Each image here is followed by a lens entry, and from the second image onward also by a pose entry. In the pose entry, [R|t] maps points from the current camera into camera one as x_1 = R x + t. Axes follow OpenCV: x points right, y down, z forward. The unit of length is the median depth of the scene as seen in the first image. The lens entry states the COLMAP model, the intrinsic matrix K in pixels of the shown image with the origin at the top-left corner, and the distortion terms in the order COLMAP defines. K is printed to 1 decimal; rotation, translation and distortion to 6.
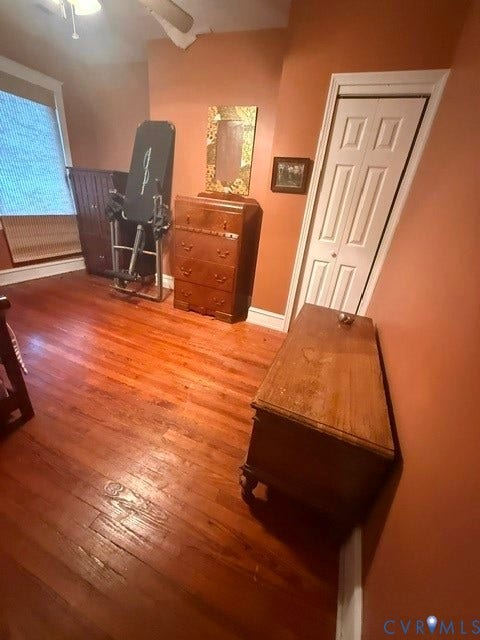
lens RADIAL K [[256.0, 0, 240.0], [0, 256.0, 320.2], [0, 0, 1]] dist [0.001243, -0.001933]
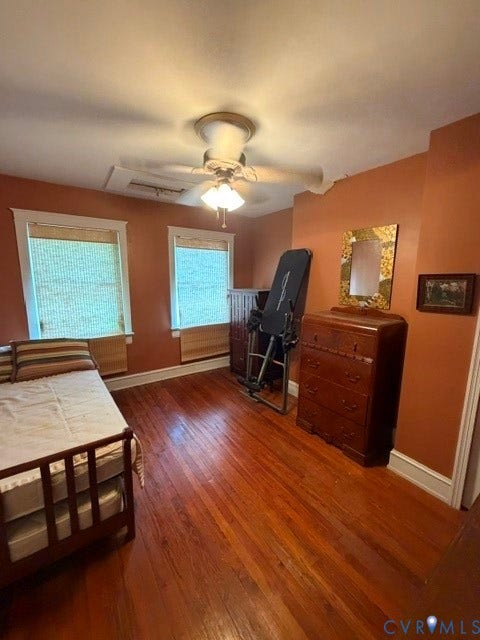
lens RADIAL K [[256.0, 0, 237.2], [0, 256.0, 318.6], [0, 0, 1]] dist [0.001243, -0.001933]
pose [[0.837565, -0.010566, -0.546235, 0.072319], [-0.160060, 0.951197, -0.263827, -0.146560], [0.522365, 0.308403, 0.794998, 0.054827]]
